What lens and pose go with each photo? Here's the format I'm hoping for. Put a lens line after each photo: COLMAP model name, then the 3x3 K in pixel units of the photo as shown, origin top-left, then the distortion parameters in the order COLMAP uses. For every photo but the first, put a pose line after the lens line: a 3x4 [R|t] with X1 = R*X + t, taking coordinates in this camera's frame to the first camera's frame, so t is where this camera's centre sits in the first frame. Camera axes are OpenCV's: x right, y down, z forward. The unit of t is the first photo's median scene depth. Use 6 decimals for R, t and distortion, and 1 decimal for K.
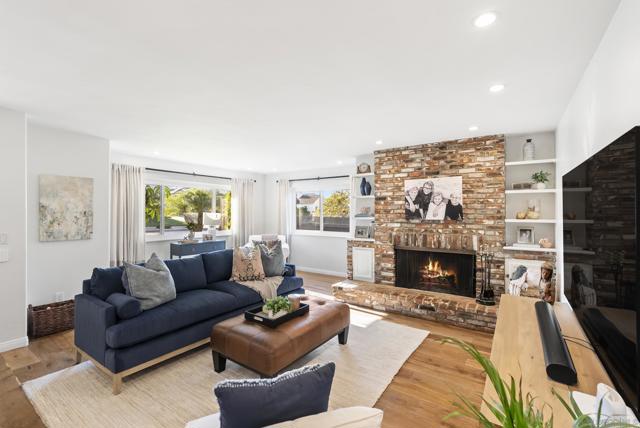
lens RADIAL K [[290.7, 0, 316.6], [0, 290.7, 213.2], [0, 0, 1]] dist [-0.008375, 0.004262]
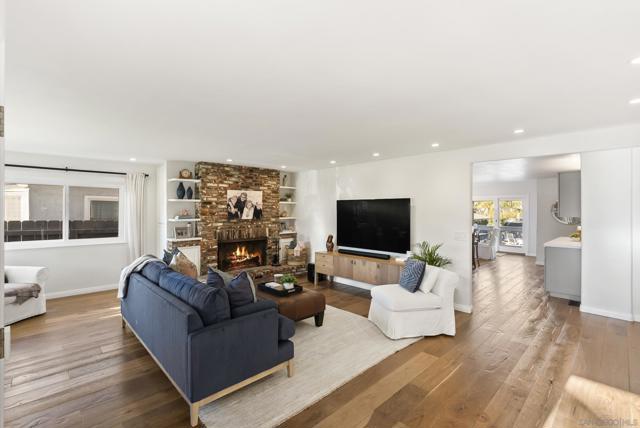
lens RADIAL K [[290.7, 0, 321.2], [0, 290.7, 212.8], [0, 0, 1]] dist [-0.008375, 0.004262]
pose [[0.197167, -0.008782, 0.980331, -1.008754], [0.000935, 0.999961, 0.008770, -0.023222], [-0.980369, -0.000812, 0.197168, 0.363032]]
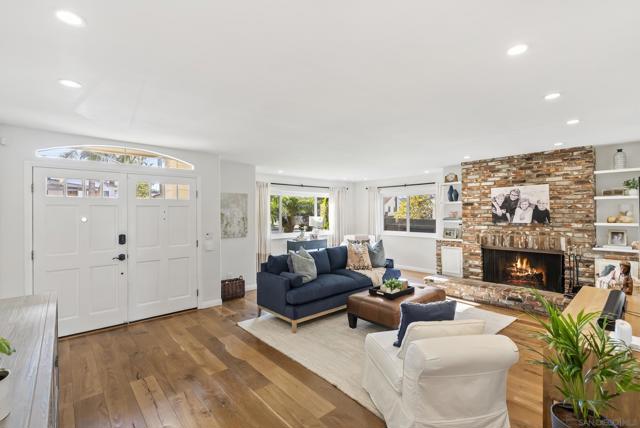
lens RADIAL K [[290.7, 0, 314.9], [0, 290.7, 212.2], [0, 0, 1]] dist [-0.008375, 0.004262]
pose [[0.970124, -0.008307, -0.242466, -0.103843], [0.007427, 0.999962, -0.004544, -0.020983], [0.242494, 0.002608, 0.970149, -0.301716]]
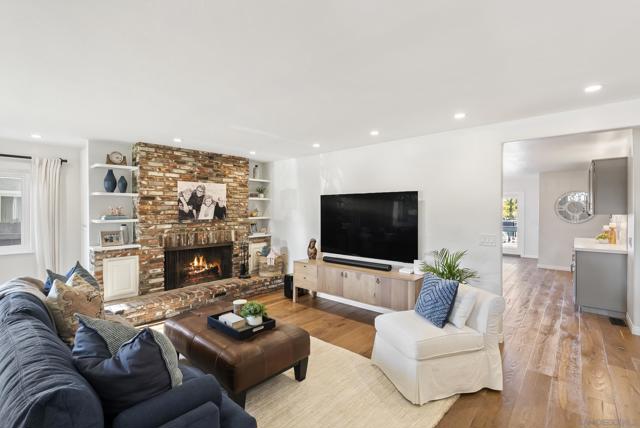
lens RADIAL K [[290.7, 0, 321.3], [0, 290.7, 212.3], [0, 0, 1]] dist [-0.008375, 0.004262]
pose [[0.120239, -0.007587, 0.992716, -0.705597], [0.004117, 0.999966, 0.007143, -0.012338], [-0.992736, 0.003228, 0.120266, 0.434787]]
